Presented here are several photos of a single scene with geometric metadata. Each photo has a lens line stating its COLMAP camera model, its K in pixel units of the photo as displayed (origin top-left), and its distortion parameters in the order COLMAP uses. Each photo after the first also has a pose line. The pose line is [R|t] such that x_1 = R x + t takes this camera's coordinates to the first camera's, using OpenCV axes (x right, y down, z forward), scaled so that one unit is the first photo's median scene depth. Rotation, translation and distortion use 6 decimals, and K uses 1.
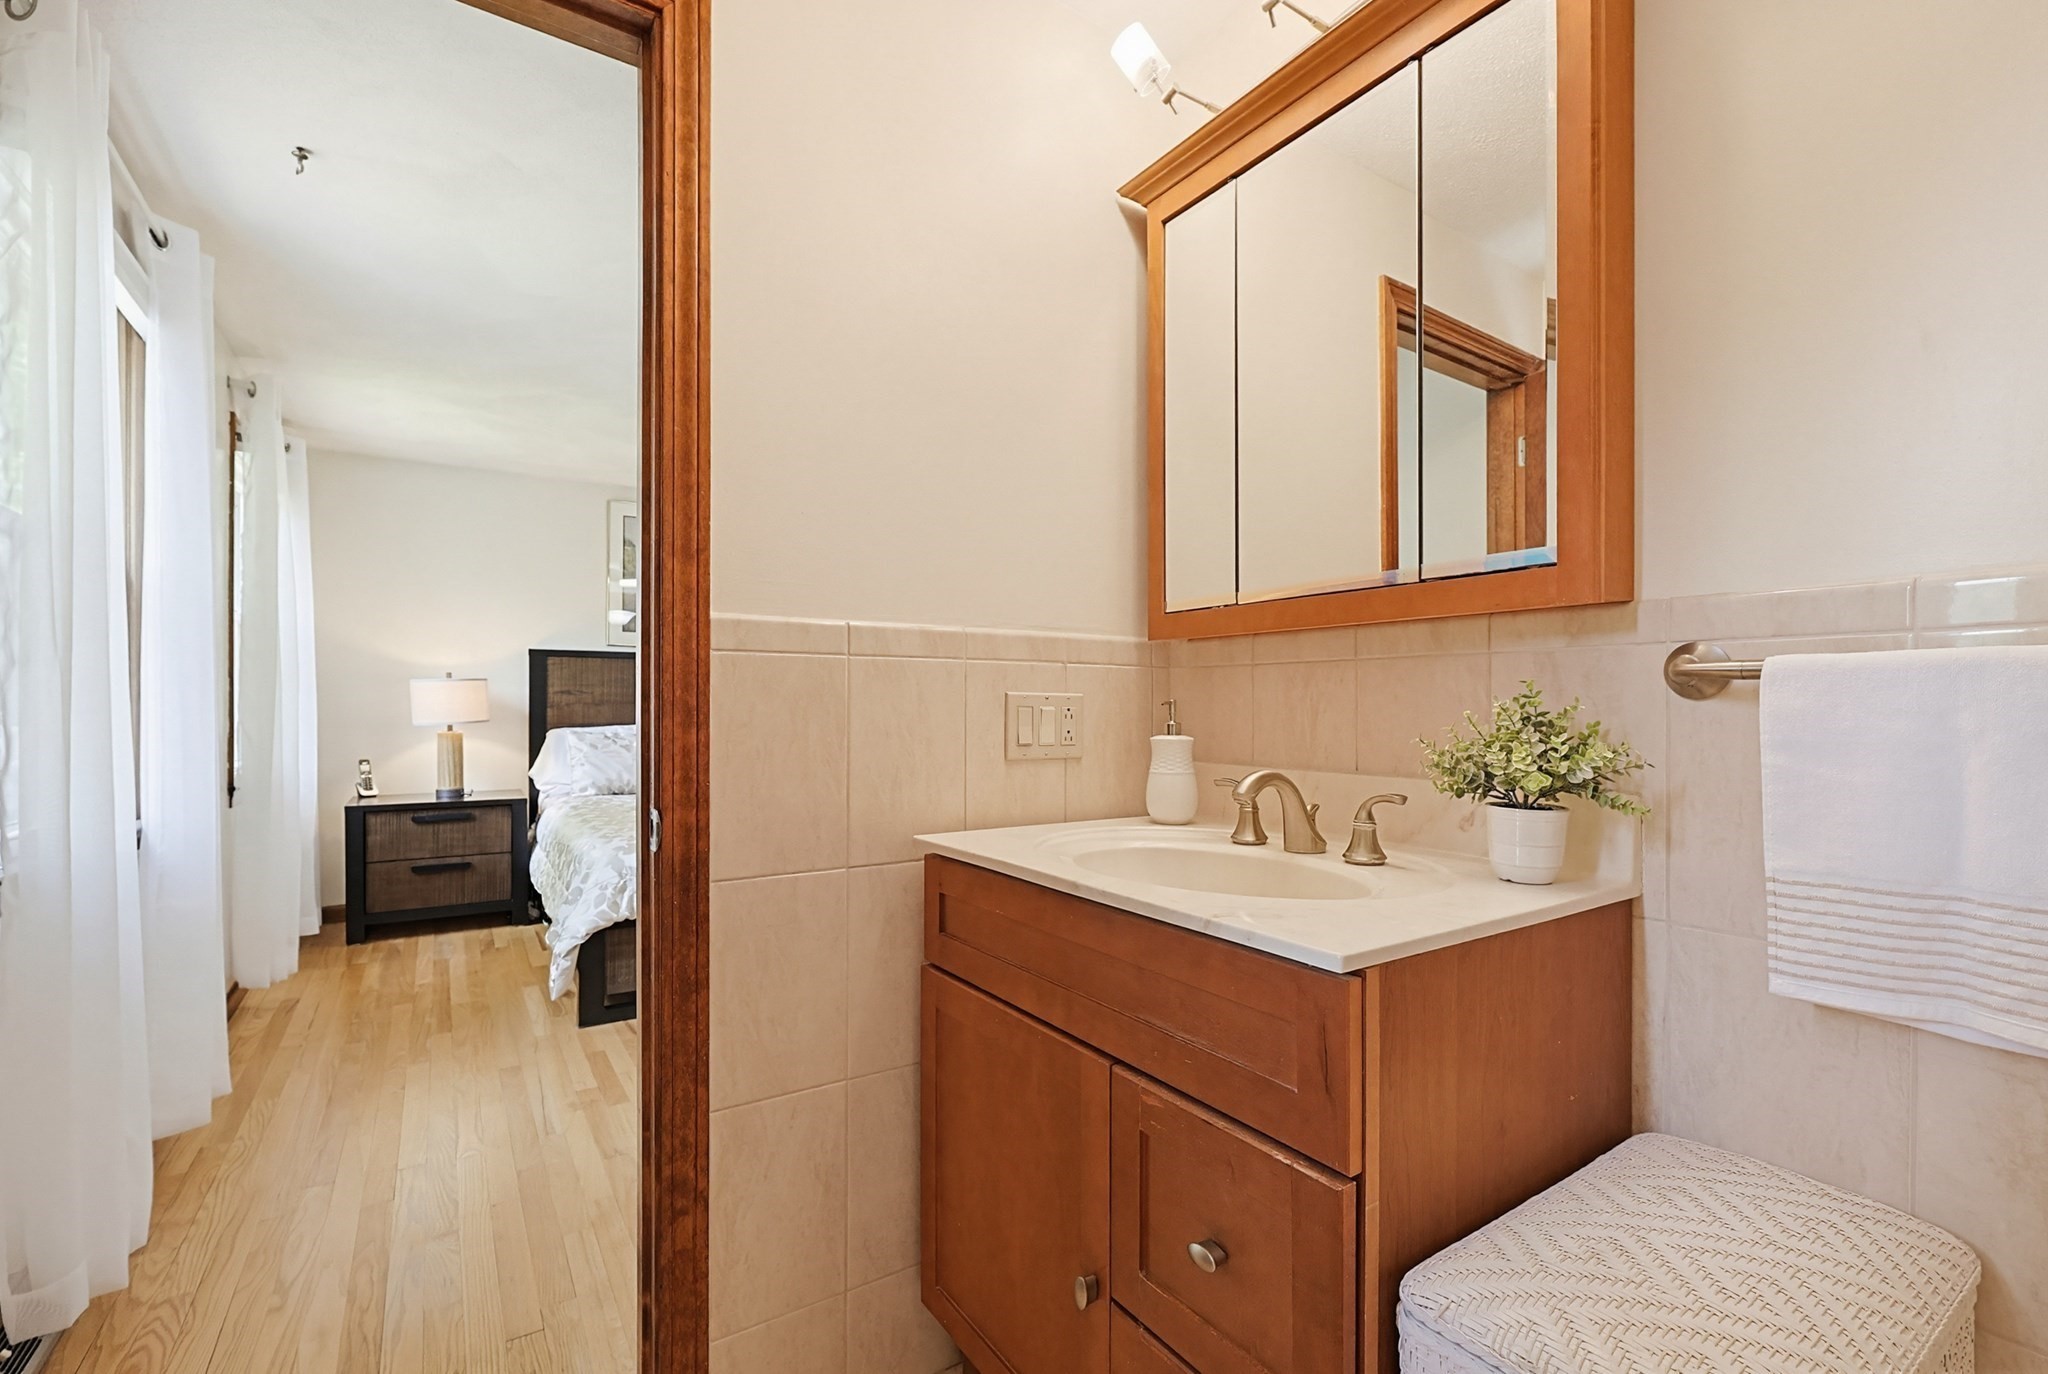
lens RADIAL K [[881.4, 0, 1029.8], [0, 881.4, 720.9], [0, 0, 1]] dist [-0.000418, 0.000009]
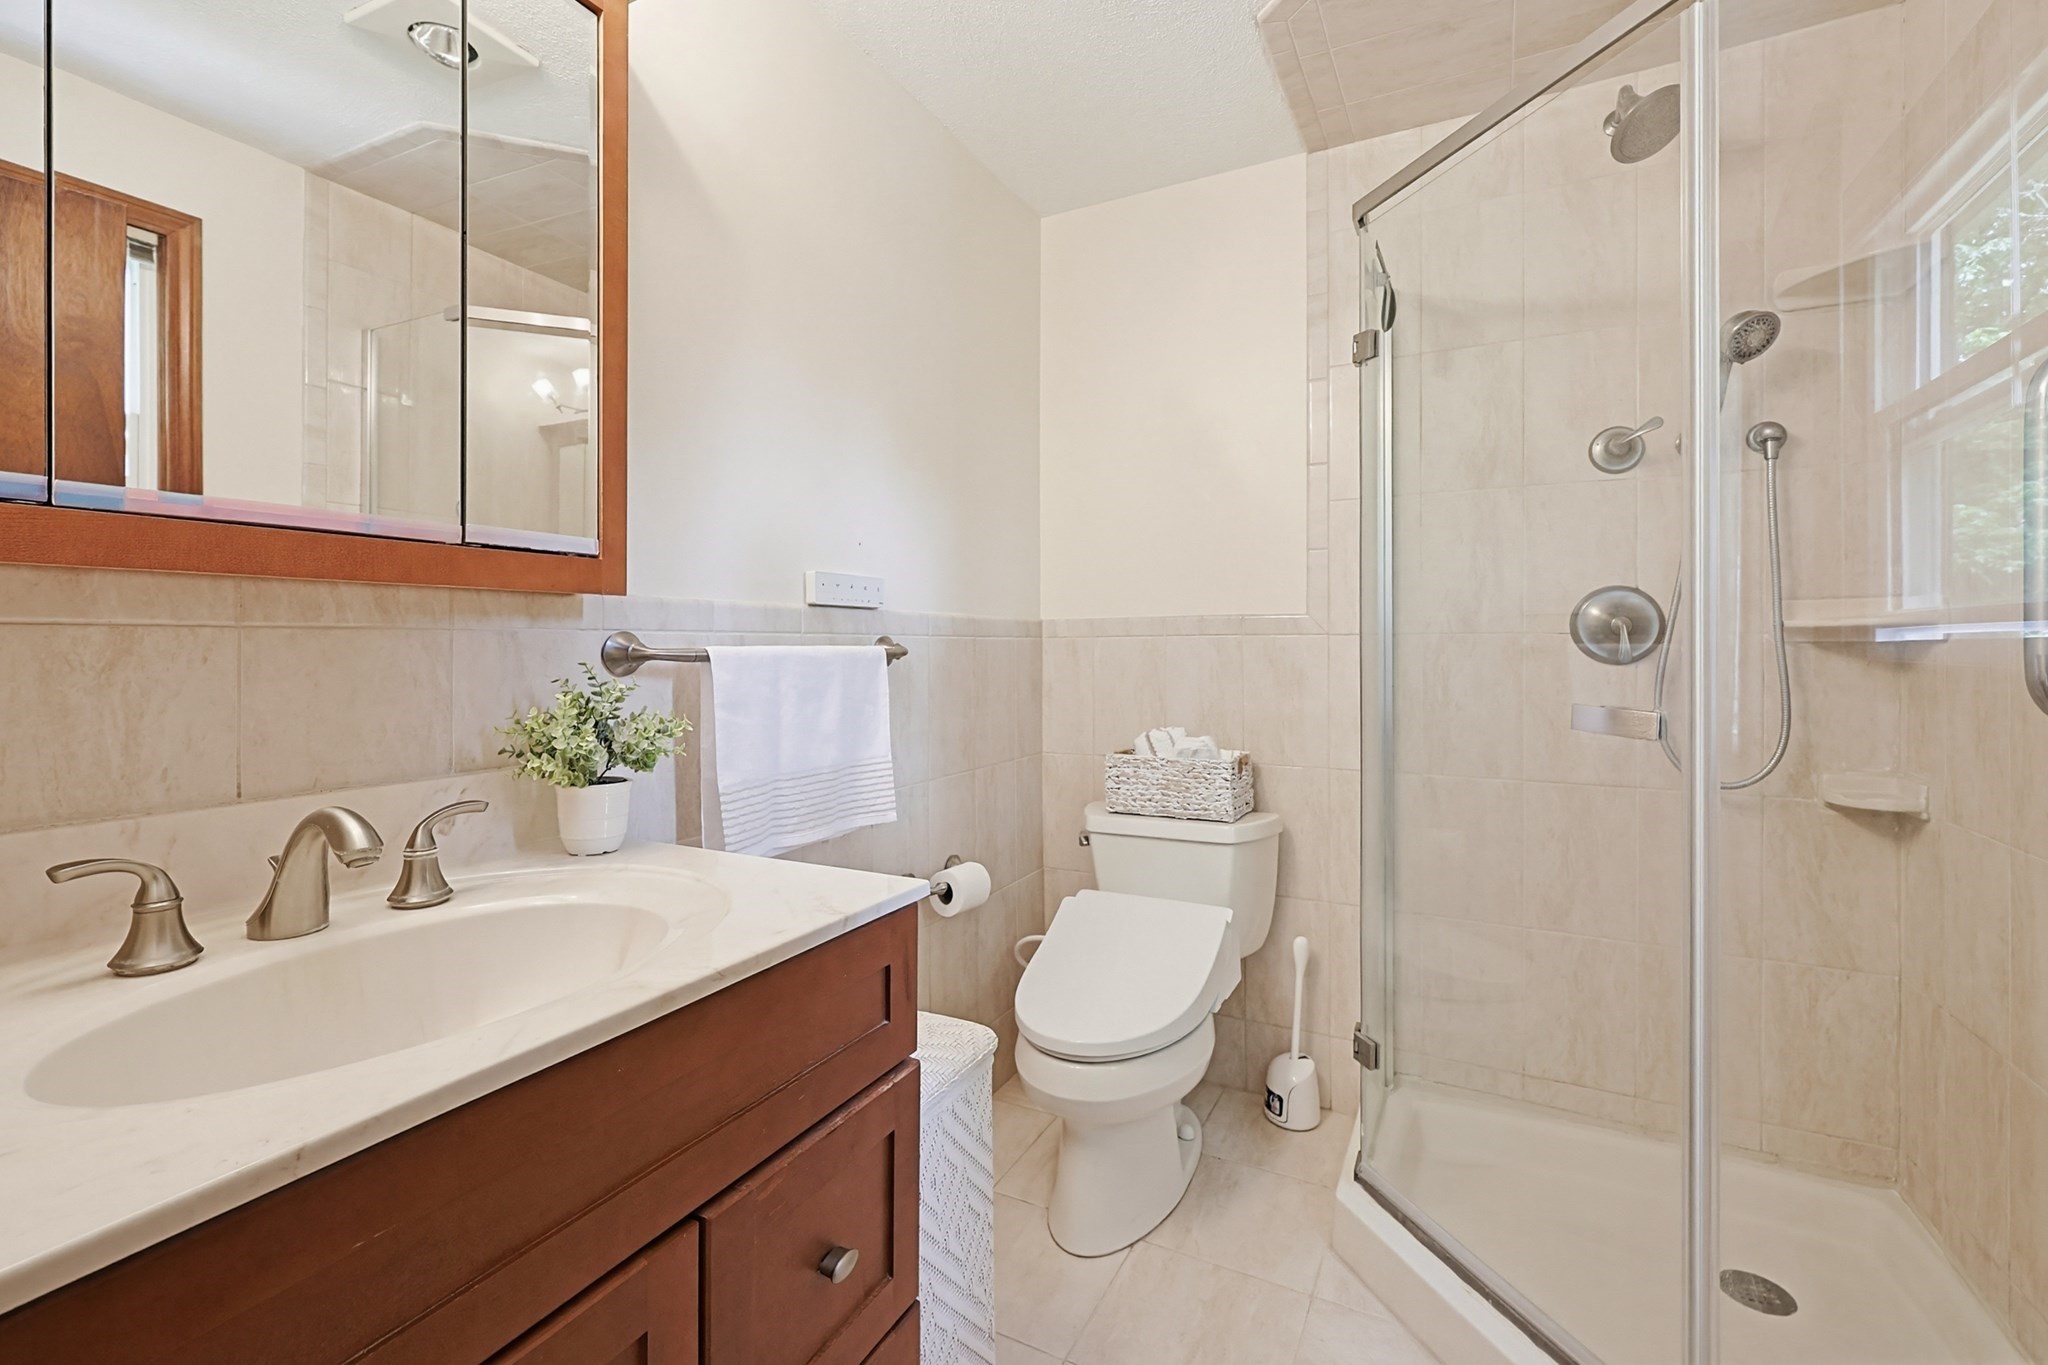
lens RADIAL K [[895.1, 0, 1024.5], [0, 895.1, 637.0], [0, 0, 1]] dist [0.000340, 0.000122]
pose [[-0.481494, 0.005979, 0.876429, -0.610702], [0.015778, 0.999874, 0.001847, -0.068132], [-0.876307, 0.014718, -0.481527, 1.024975]]
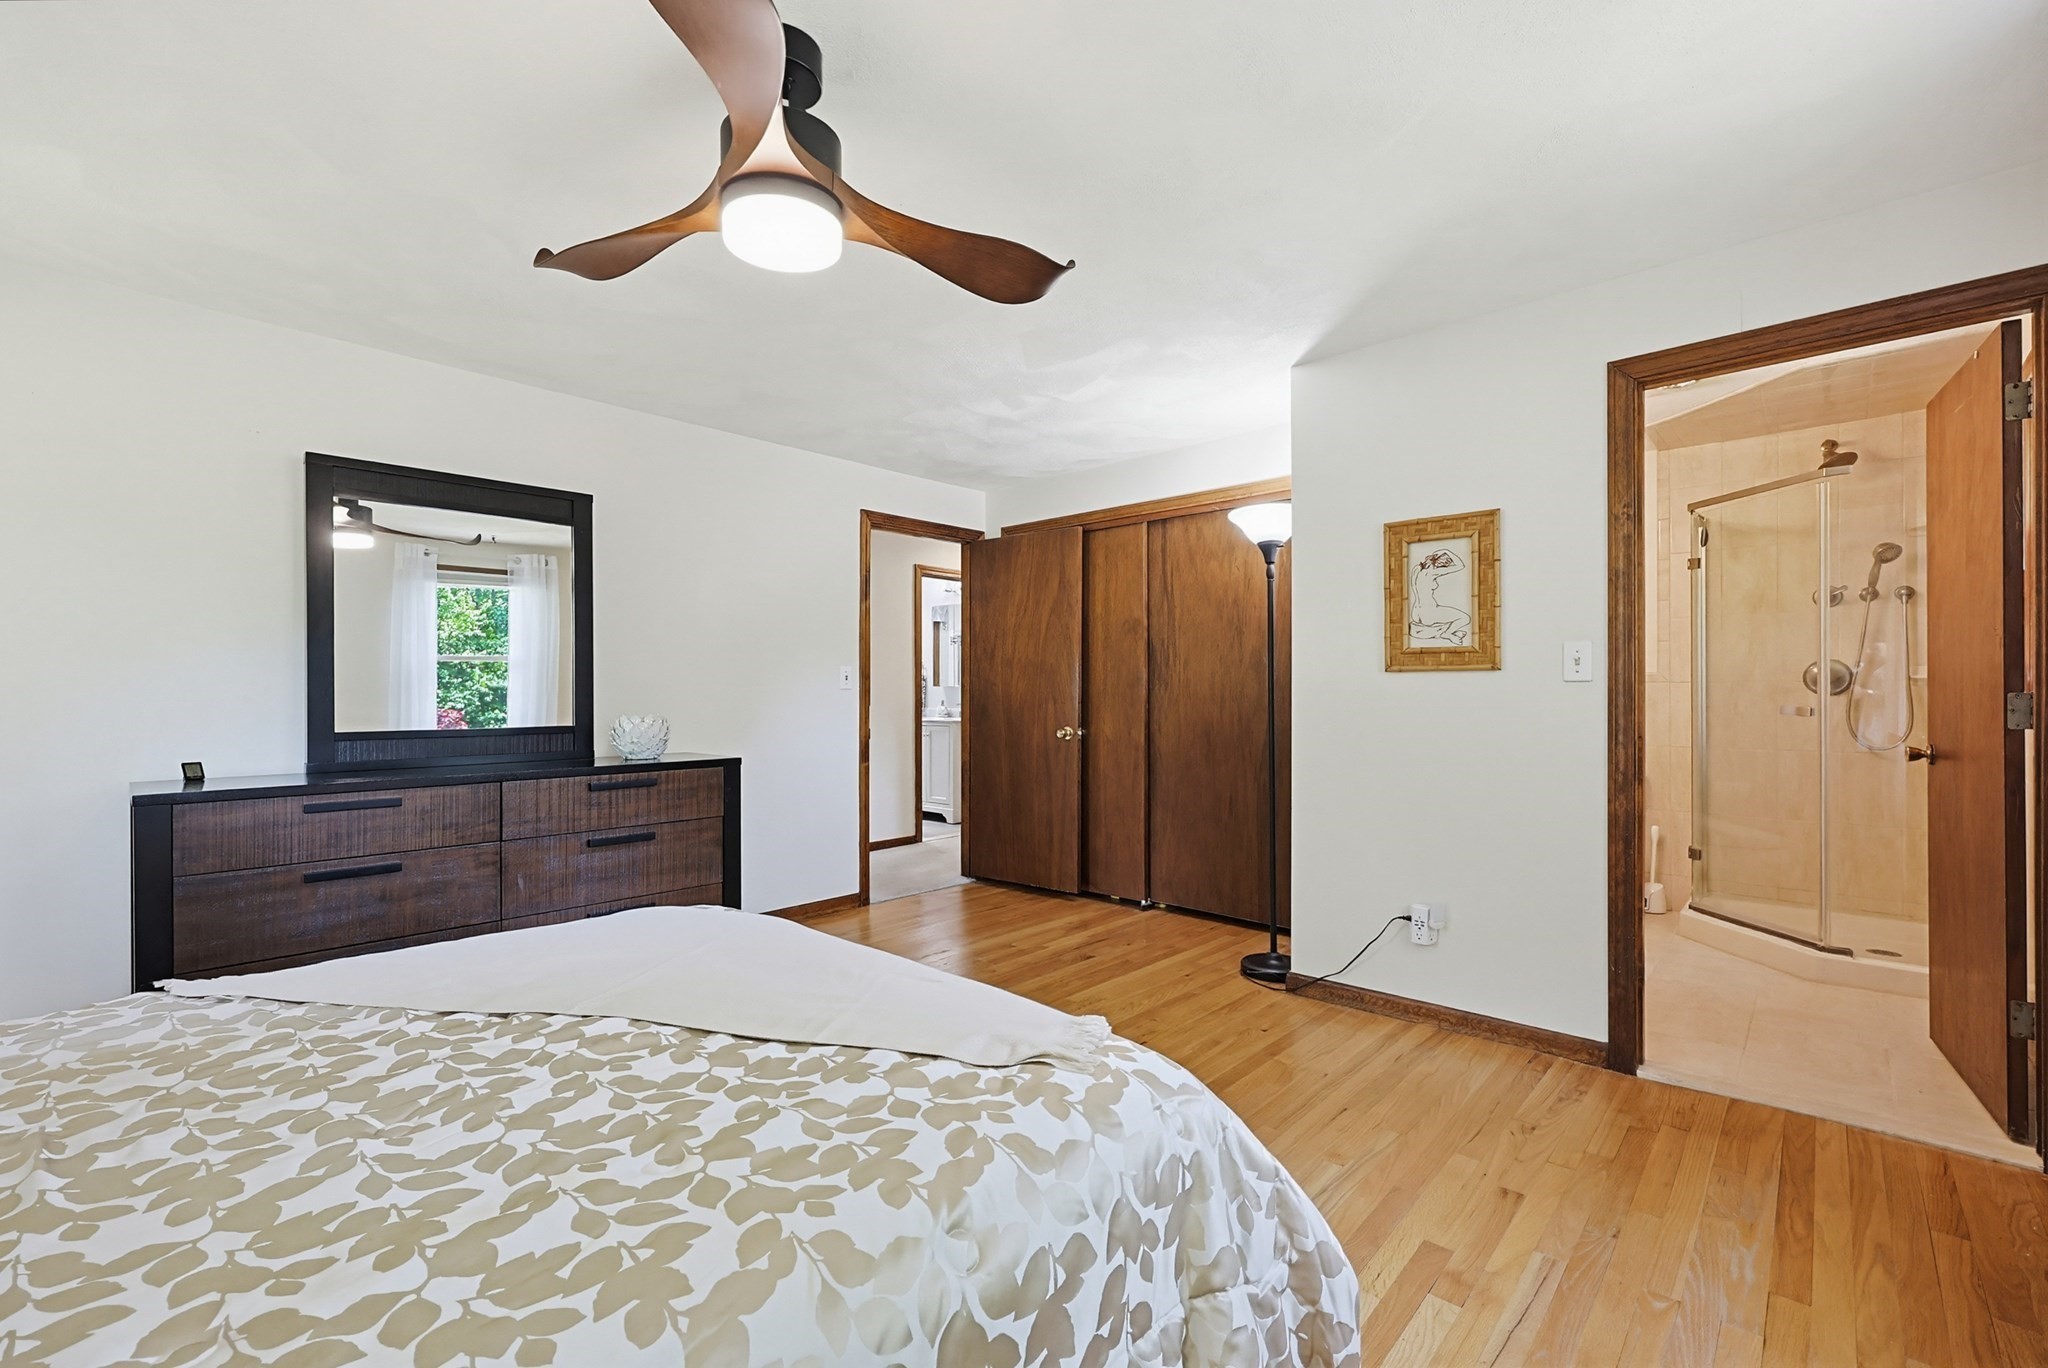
lens RADIAL K [[871.4, 0, 1025.2], [0, 871.4, 683.9], [0, 0, 1]] dist [-0.000452, 0.000001]
pose [[-0.232570, 0.005988, 0.972561, -2.656817], [0.015751, 0.999873, -0.002389, -0.092228], [-0.972452, 0.014763, -0.232635, 3.615942]]
